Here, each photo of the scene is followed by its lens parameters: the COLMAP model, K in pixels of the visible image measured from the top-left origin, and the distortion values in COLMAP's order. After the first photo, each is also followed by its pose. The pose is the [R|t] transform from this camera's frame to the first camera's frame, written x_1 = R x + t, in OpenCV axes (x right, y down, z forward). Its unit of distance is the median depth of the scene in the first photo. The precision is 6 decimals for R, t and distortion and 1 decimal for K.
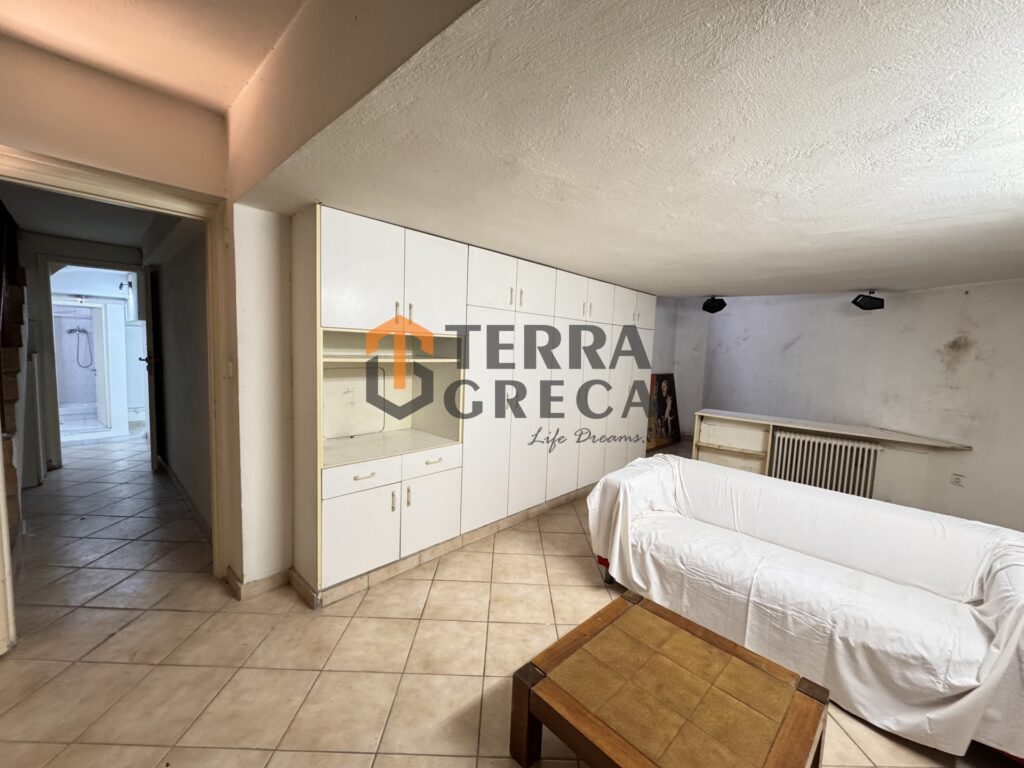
lens RADIAL K [[408.9, 0, 512.1], [0, 408.9, 378.9], [0, 0, 1]] dist [-0.003129, -0.000245]
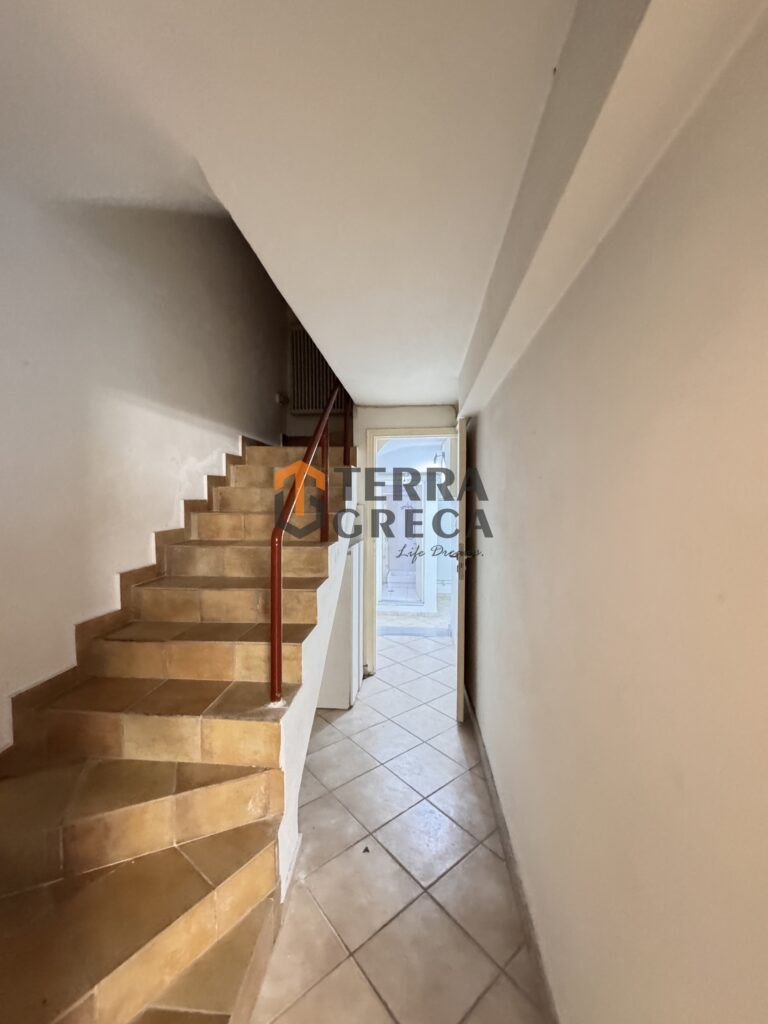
lens RADIAL K [[408.9, 0, 384.7], [0, 408.9, 512.4], [0, 0, 1]] dist [-0.003129, -0.000245]
pose [[0.630471, -0.013231, -0.776100, -0.435448], [-0.046227, 0.997440, -0.054557, -0.077095], [0.774835, 0.070274, 0.628245, 0.464760]]
